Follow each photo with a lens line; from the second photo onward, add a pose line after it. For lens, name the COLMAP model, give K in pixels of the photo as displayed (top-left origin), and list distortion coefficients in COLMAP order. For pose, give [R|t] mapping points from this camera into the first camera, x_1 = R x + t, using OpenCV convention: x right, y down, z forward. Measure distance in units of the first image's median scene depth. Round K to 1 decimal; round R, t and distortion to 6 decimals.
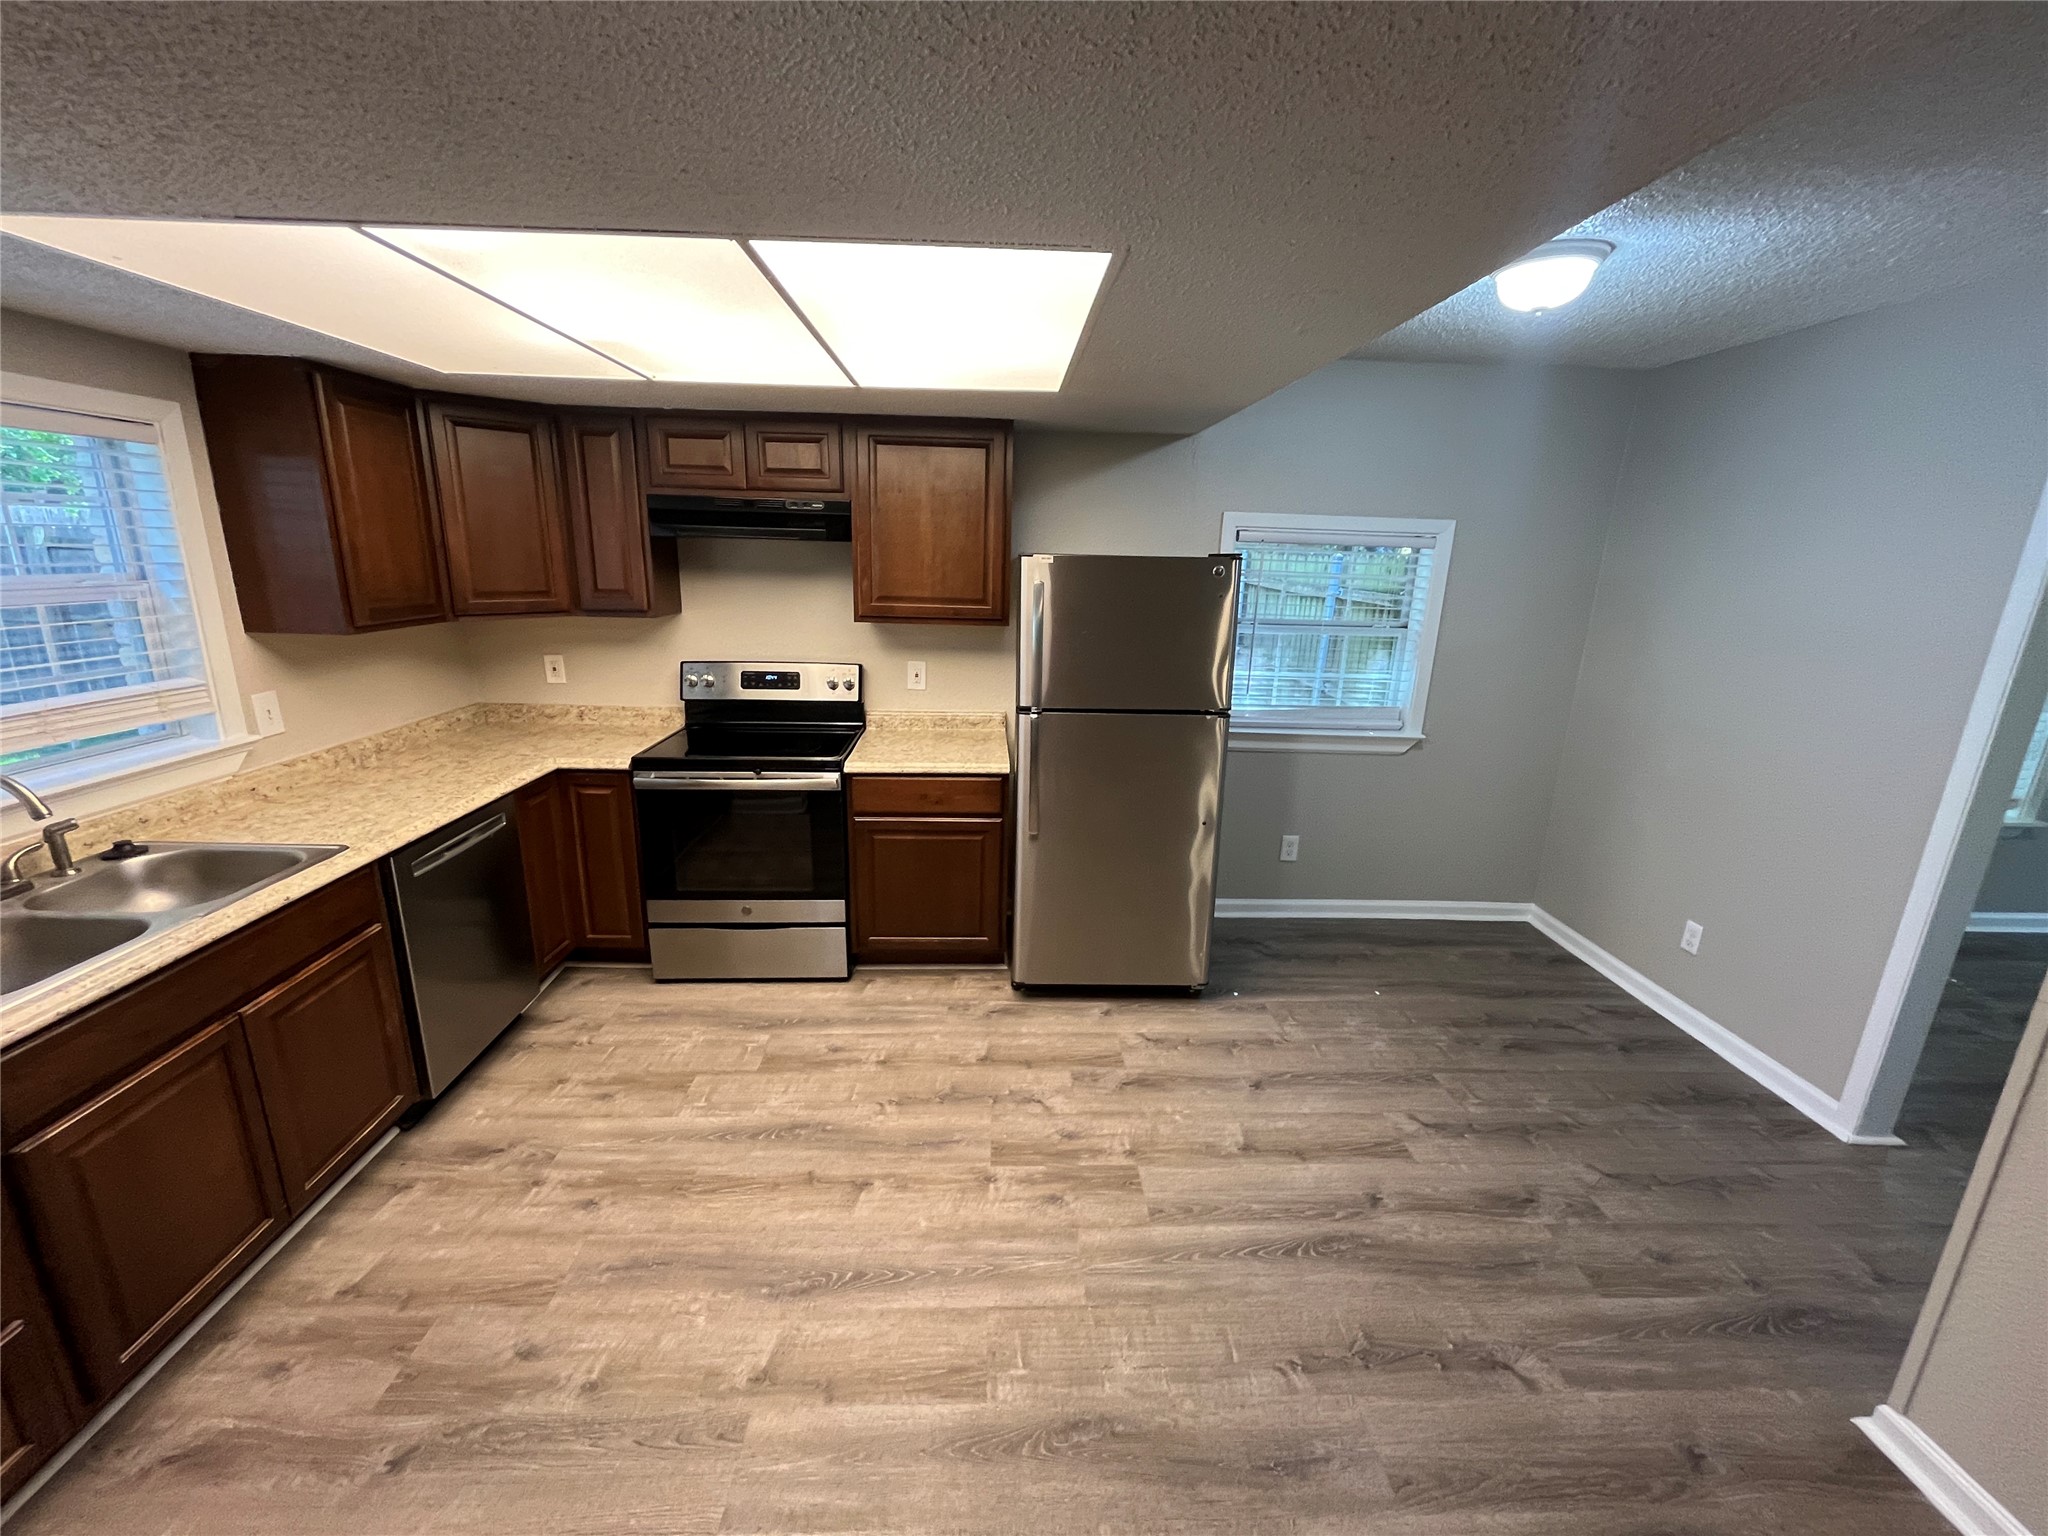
lens RADIAL K [[832.0, 0, 1025.1], [0, 832.0, 770.2], [0, 0, 1]] dist [-0.000544, -0.000166]
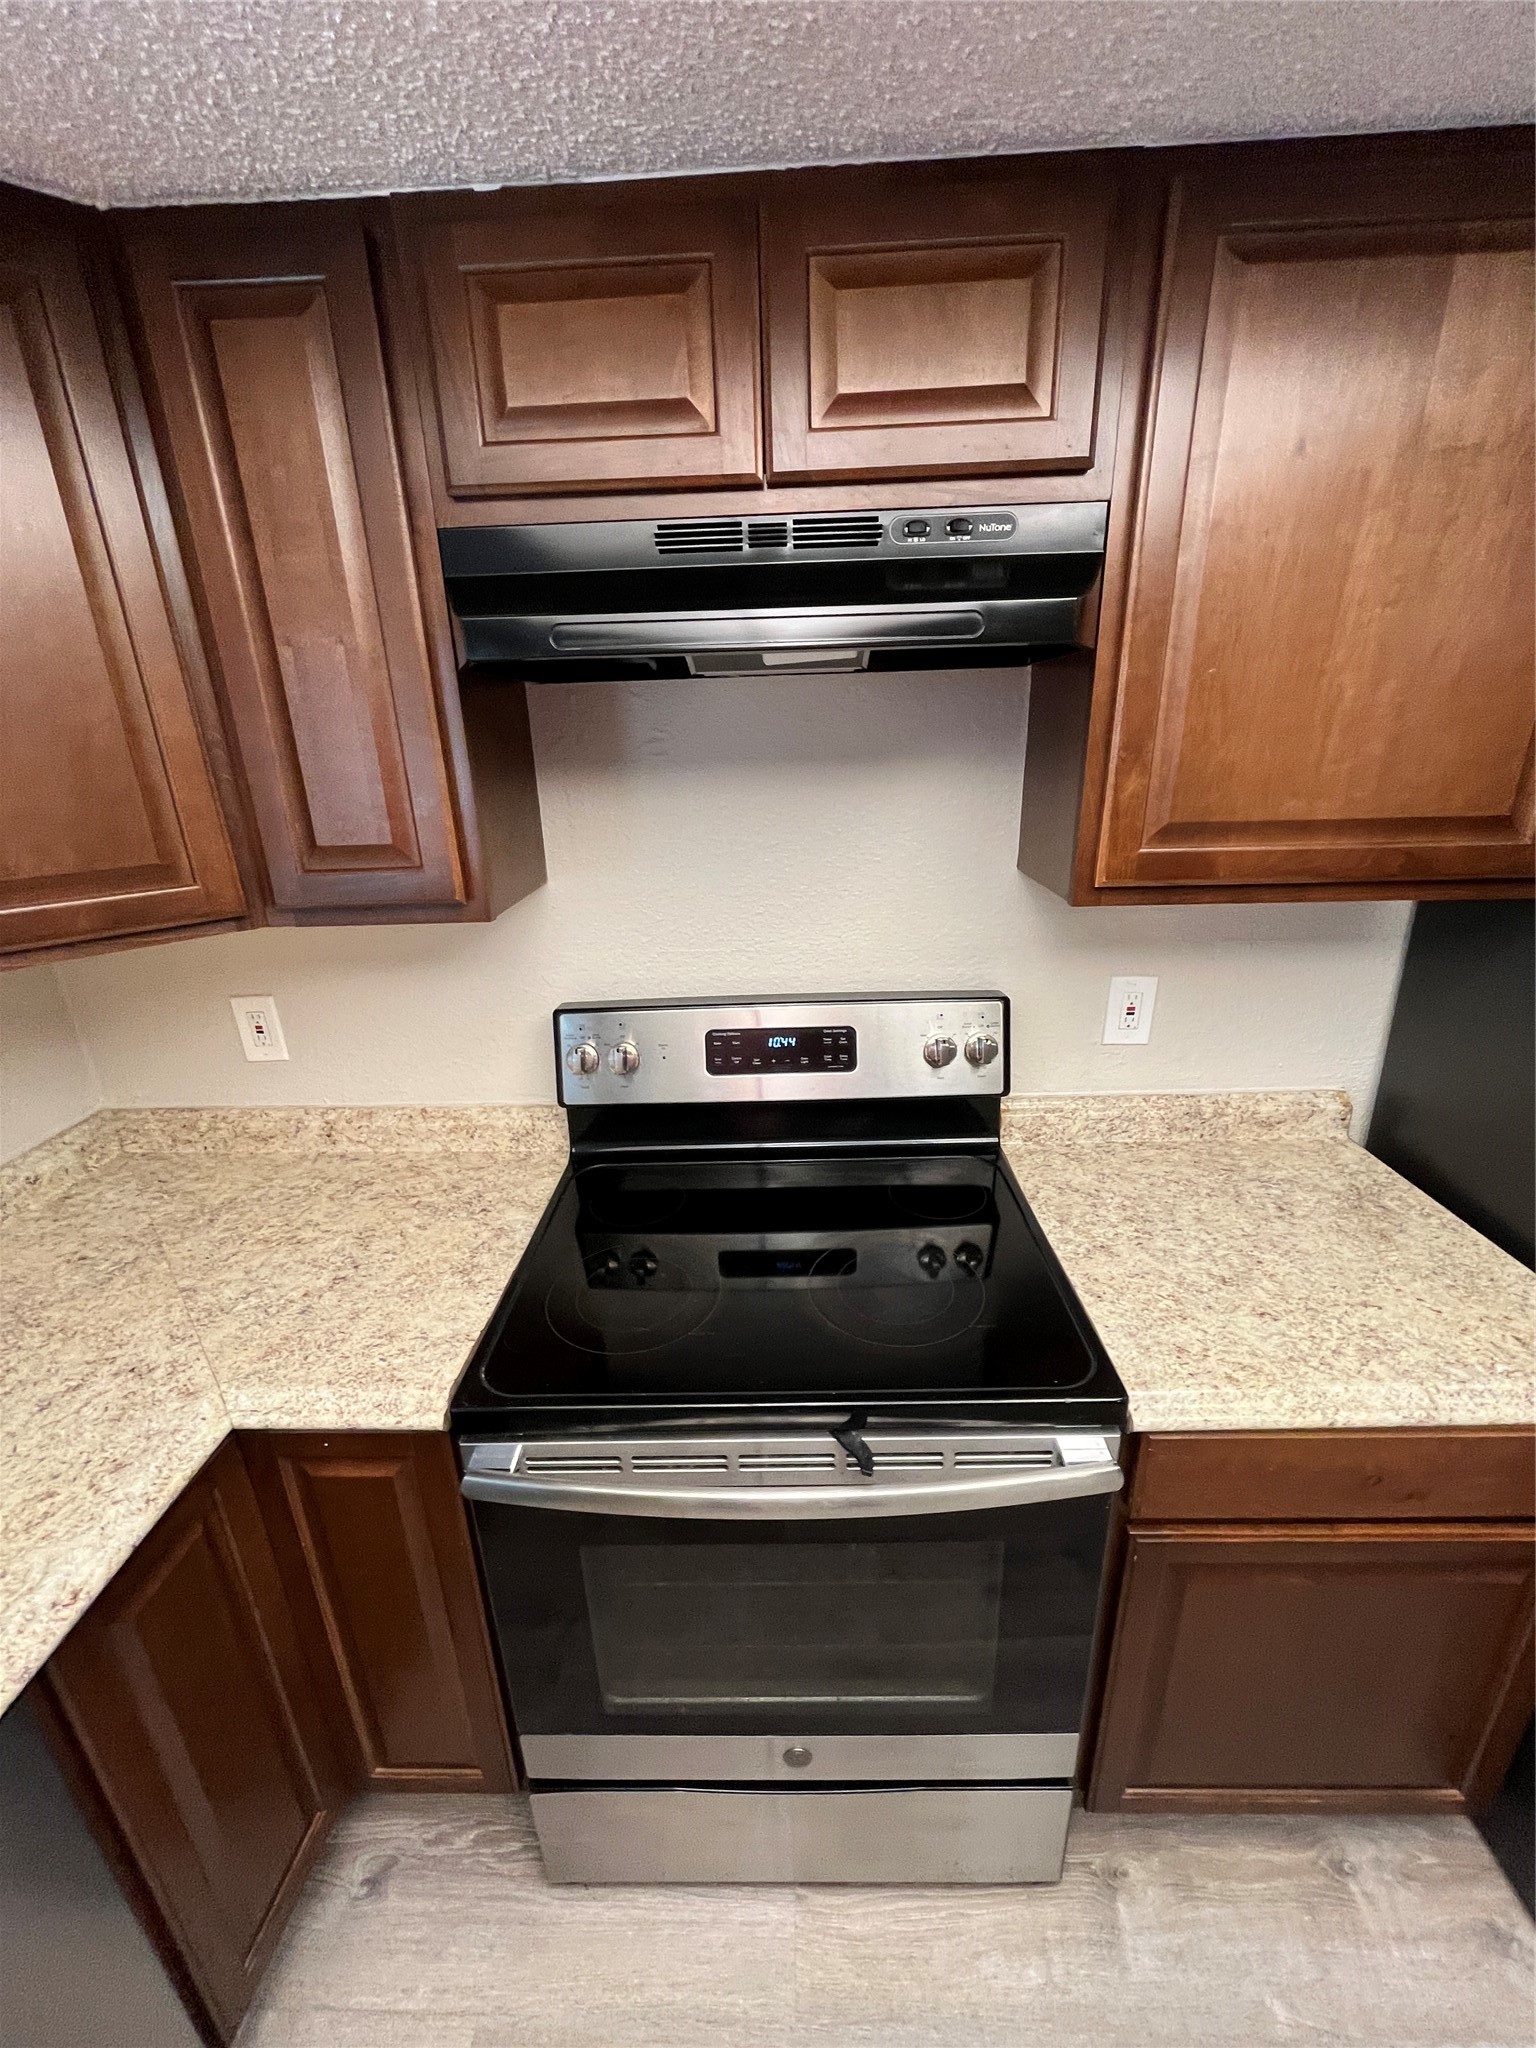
lens RADIAL K [[832.0, 0, 770.9], [0, 832.0, 1027.5], [0, 0, 1]] dist [-0.000544, -0.000166]
pose [[0.996347, -0.032016, -0.079168, -0.322816], [0.038600, 0.995795, 0.083081, -0.174222], [0.076175, -0.085833, 0.993393, 0.708389]]
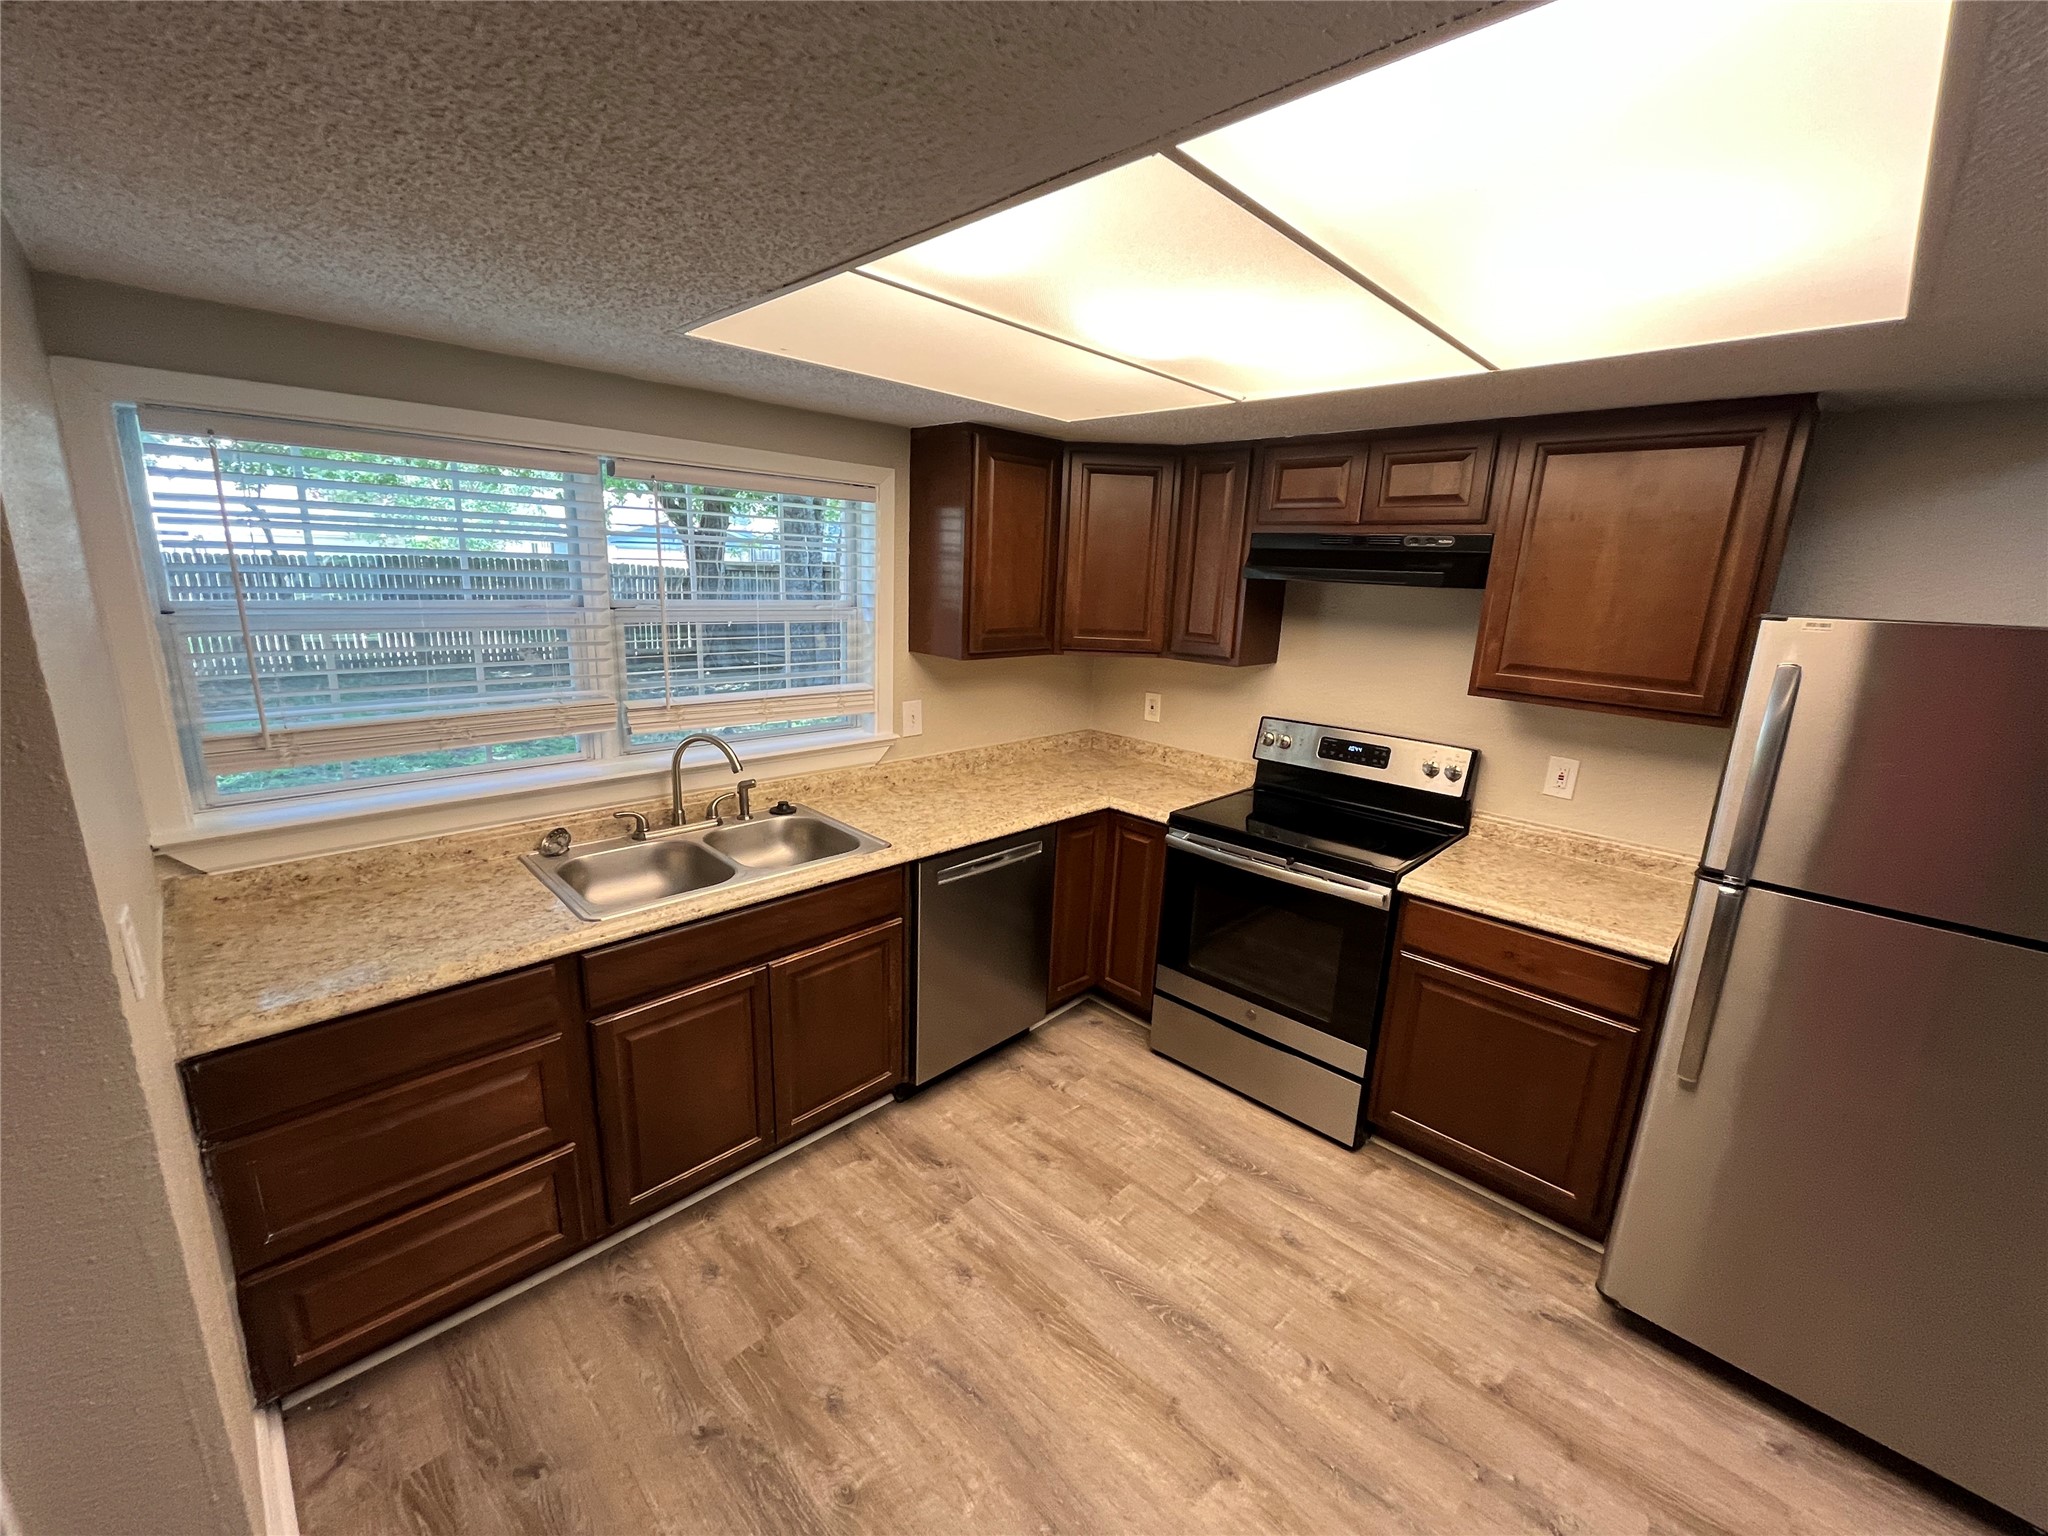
lens RADIAL K [[832.0, 0, 1025.1], [0, 832.0, 770.2], [0, 0, 1]] dist [-0.000544, -0.000166]
pose [[0.687373, 0.173915, -0.705175, 0.064432], [-0.208604, 0.977274, 0.037684, -0.061890], [0.695703, 0.121200, 0.708031, 0.218716]]
